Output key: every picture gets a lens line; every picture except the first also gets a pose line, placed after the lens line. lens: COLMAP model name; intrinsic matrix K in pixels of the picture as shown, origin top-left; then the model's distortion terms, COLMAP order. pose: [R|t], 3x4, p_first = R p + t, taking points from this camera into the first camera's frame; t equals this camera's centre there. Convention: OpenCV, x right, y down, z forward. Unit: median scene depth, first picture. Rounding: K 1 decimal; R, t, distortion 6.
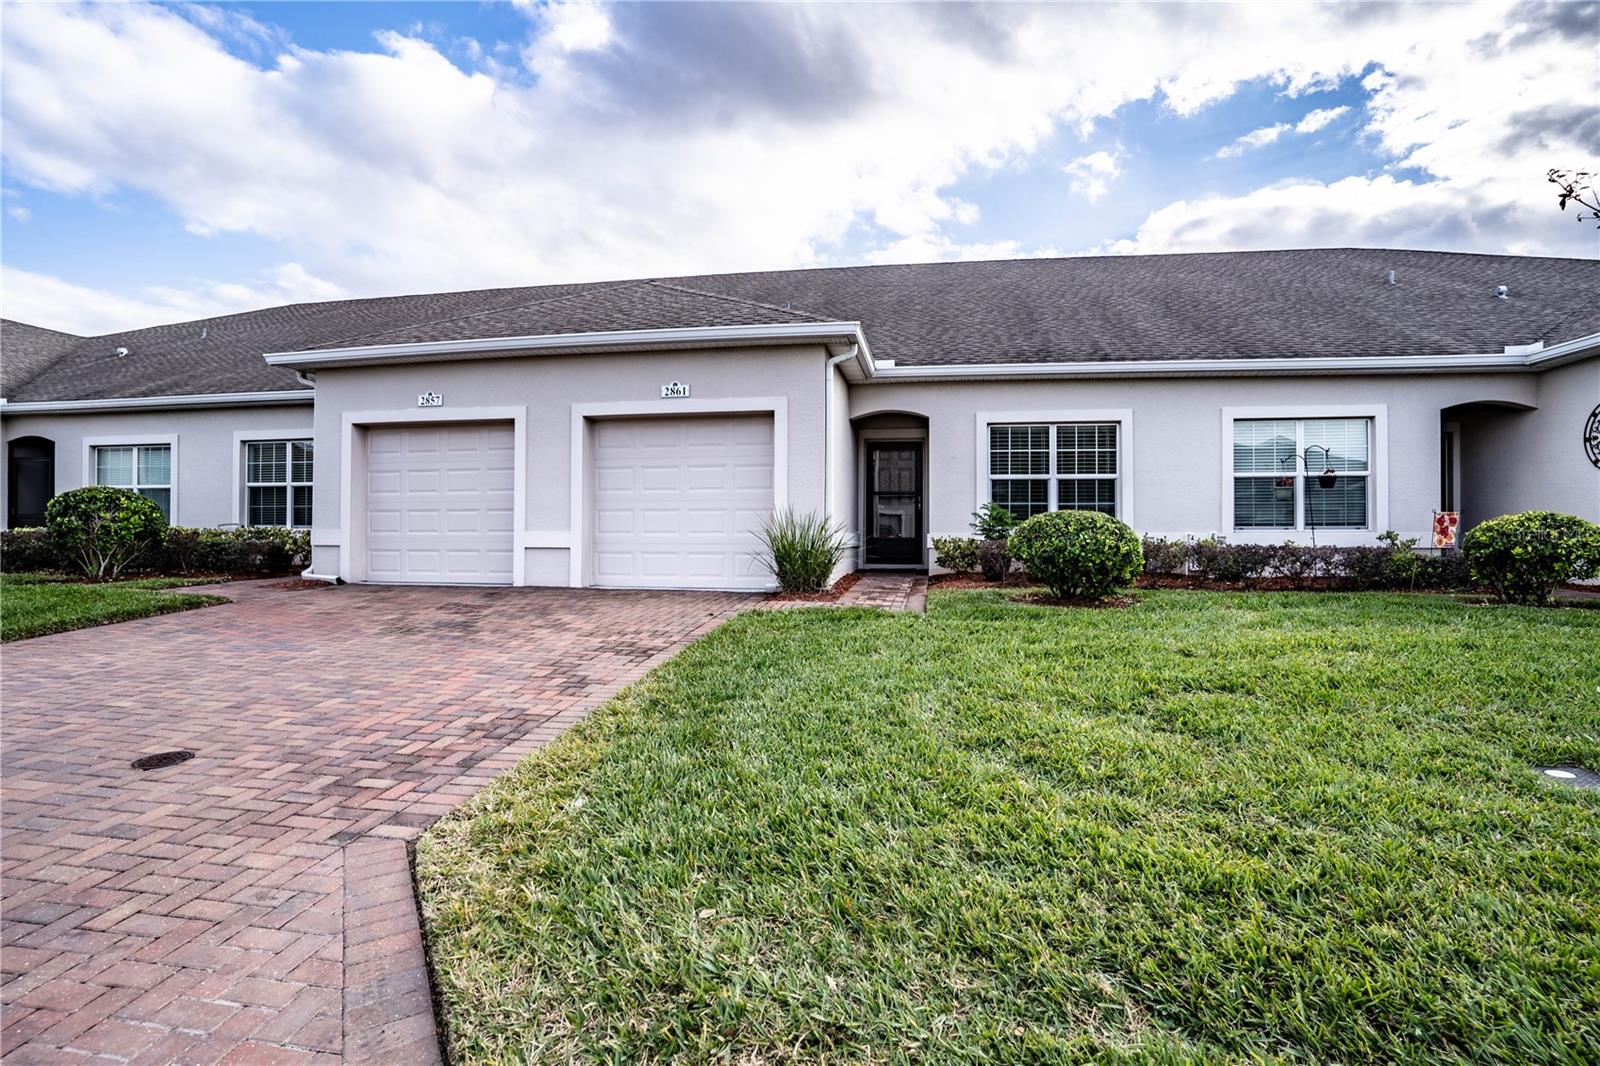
lens RADIAL K [[786.1, 0, 800.0], [0, 786.1, 533.0], [0, 0, 1]] dist [-0.082866, 0.037636]
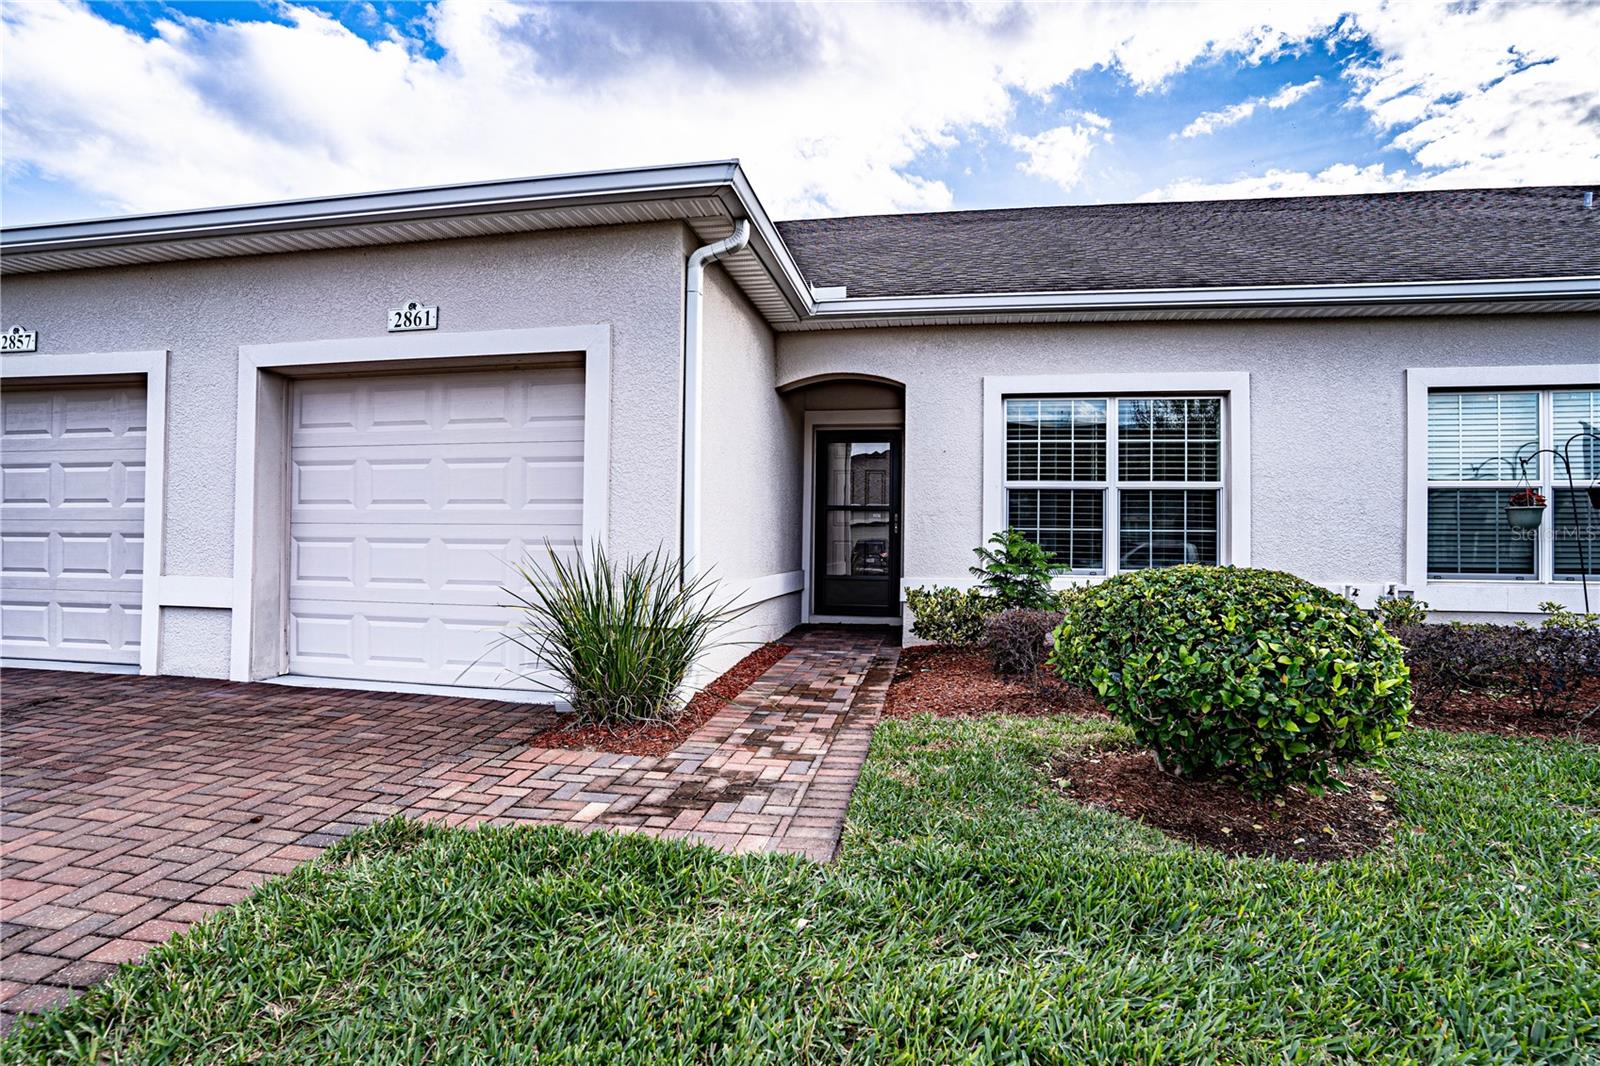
lens RADIAL K [[786.1, 0, 800.0], [0, 786.1, 533.0], [0, 0, 1]] dist [-0.082866, 0.037636]
pose [[0.999897, 0.009359, -0.010839, 0.097650], [-0.009451, 0.999920, -0.008449, -0.029647], [0.010759, 0.008550, 0.999906, 0.424944]]
